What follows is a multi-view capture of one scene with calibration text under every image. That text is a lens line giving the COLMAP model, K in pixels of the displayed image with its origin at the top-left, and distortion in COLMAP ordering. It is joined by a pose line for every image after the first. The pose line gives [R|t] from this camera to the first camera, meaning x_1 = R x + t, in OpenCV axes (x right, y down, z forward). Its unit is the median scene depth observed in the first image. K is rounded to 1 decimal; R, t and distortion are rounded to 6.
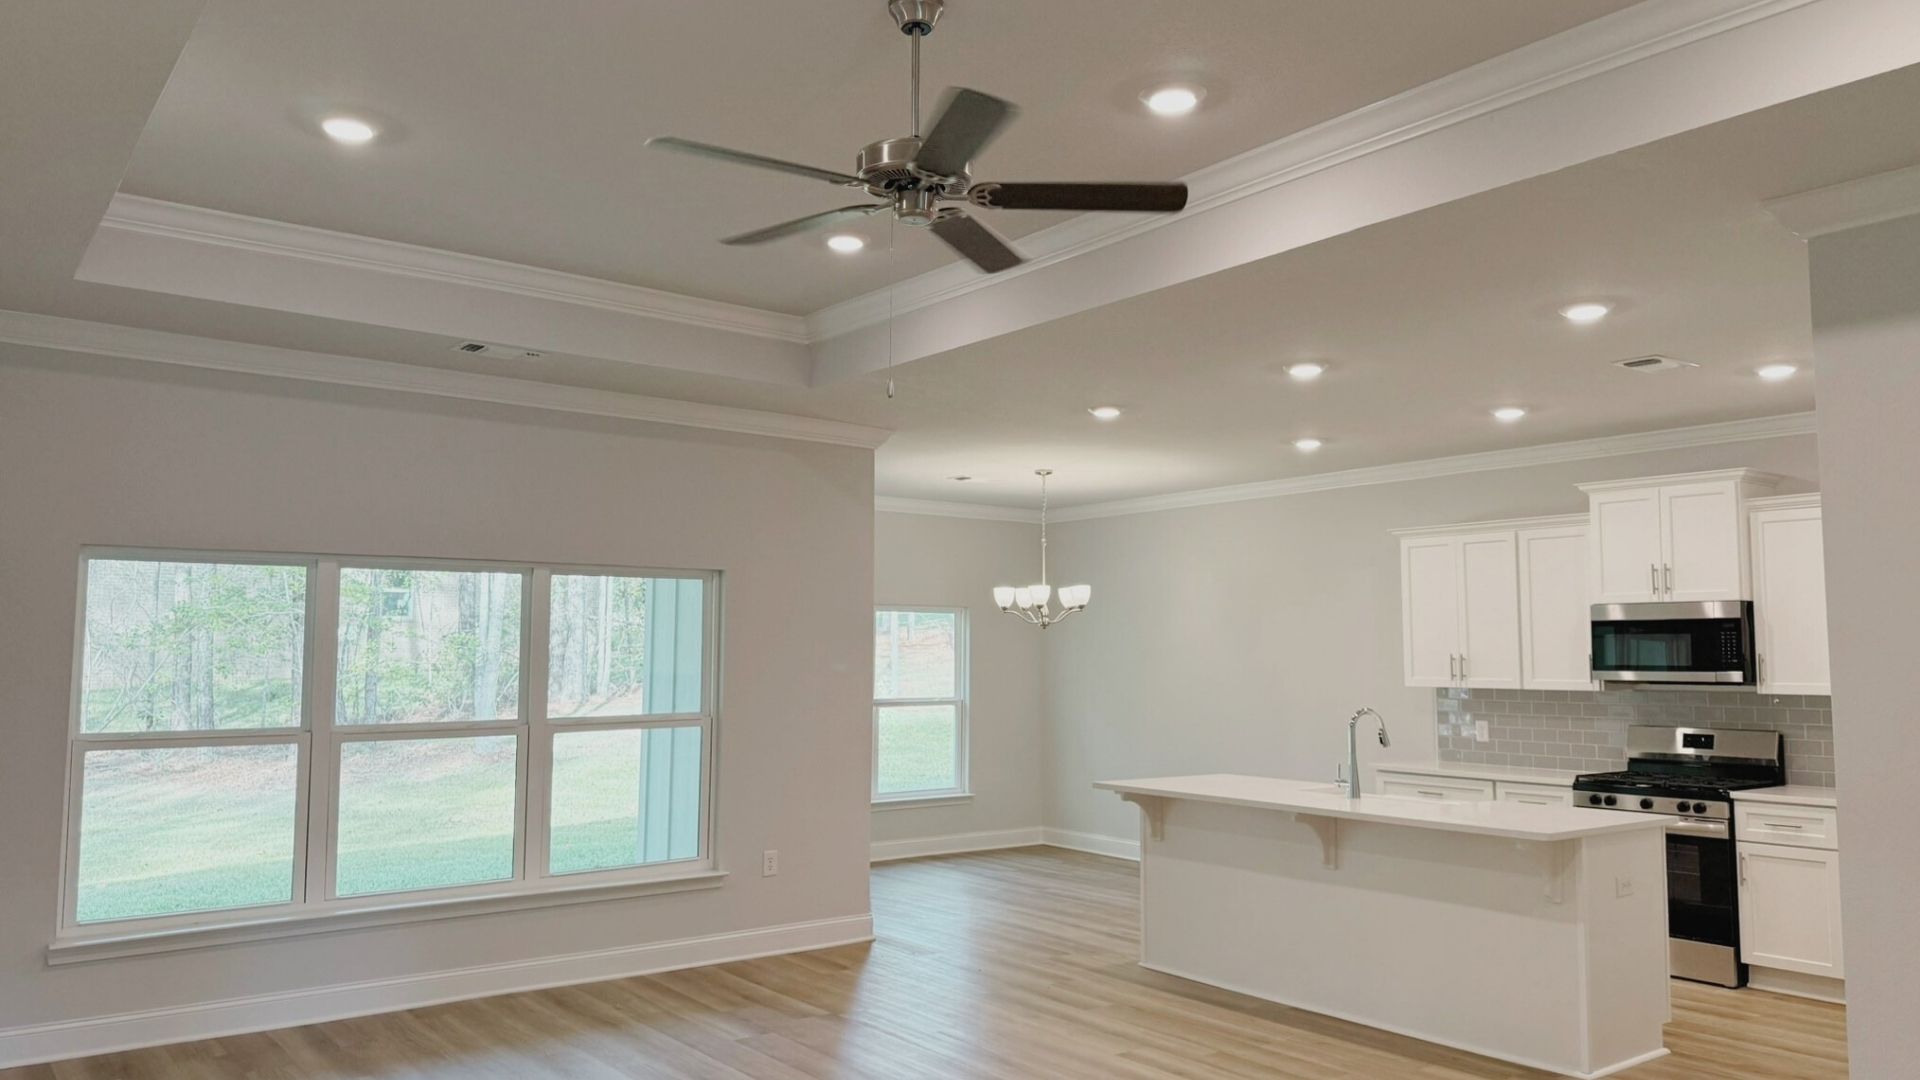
lens RADIAL K [[1358.9, 0, 960.0], [0, 1358.9, 540.0], [0, 0, 1]] dist [0.090975, -0.135209]
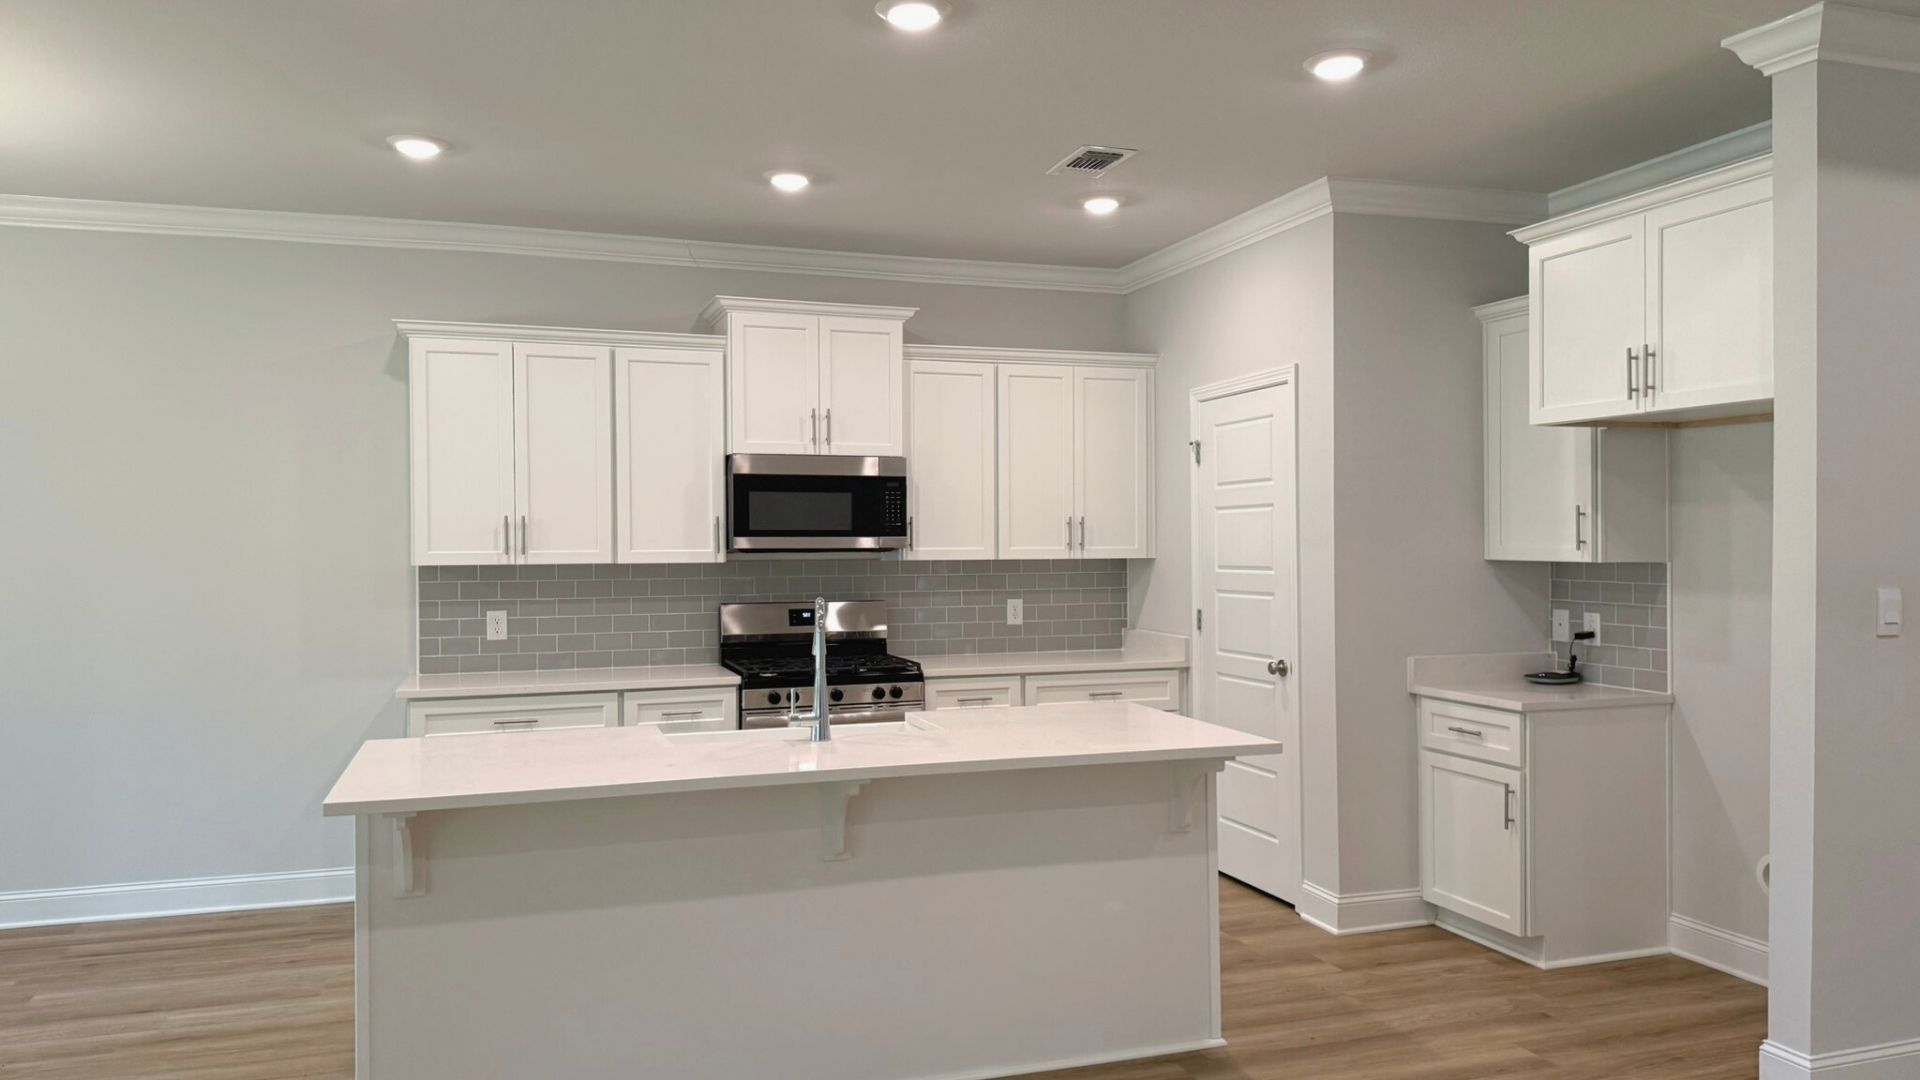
lens RADIAL K [[1358.9, 0, 960.0], [0, 1358.9, 540.0], [0, 0, 1]] dist [0.090975, -0.135209]
pose [[0.309425, -0.009430, 0.950877, -0.214097], [-0.079318, 0.996210, 0.035690, 0.051691], [-0.947610, -0.086465, 0.307504, 0.564171]]
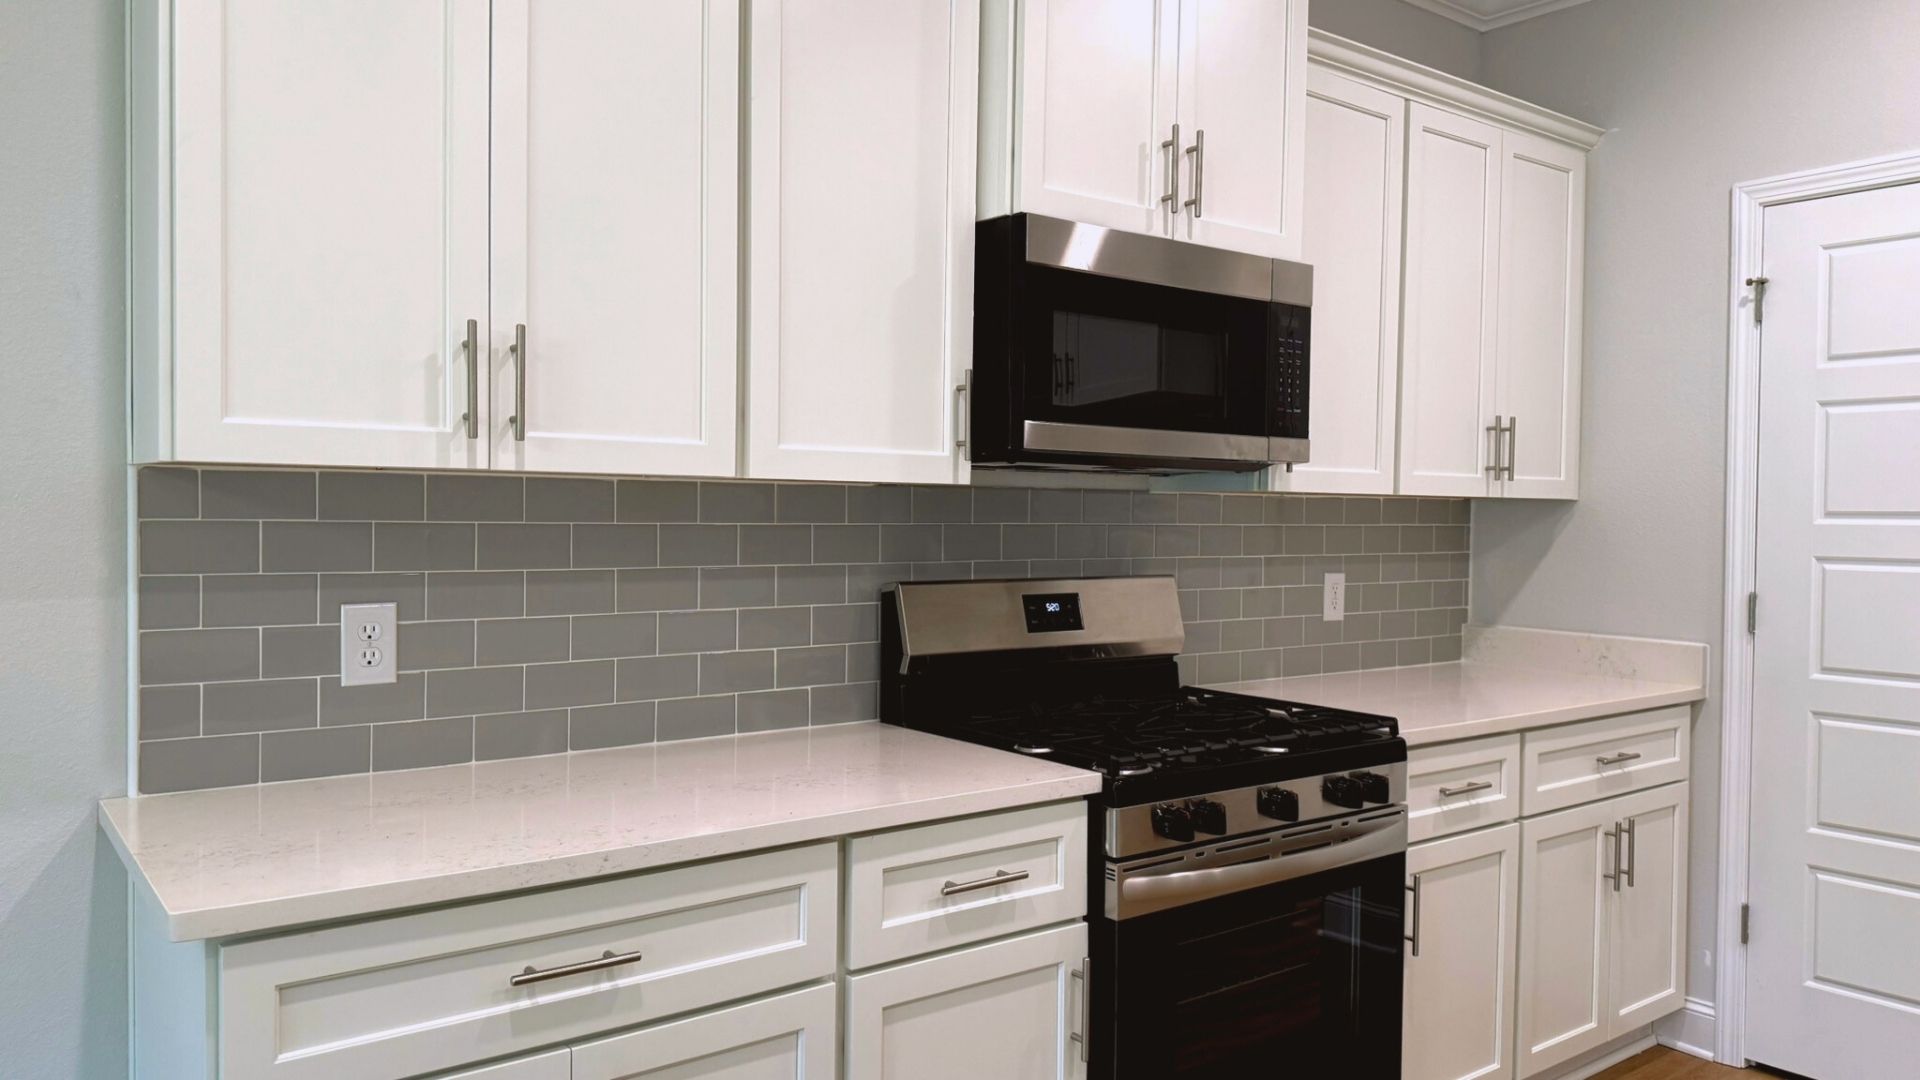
lens RADIAL K [[1358.9, 0, 960.0], [0, 1358.9, 540.0], [0, 0, 1]] dist [0.090975, -0.135209]
pose [[-0.004421, -0.031651, 0.999489, 0.127314], [-0.104214, 0.994071, 0.031019, 0.100926], [-0.994545, -0.104023, -0.007694, 0.897269]]
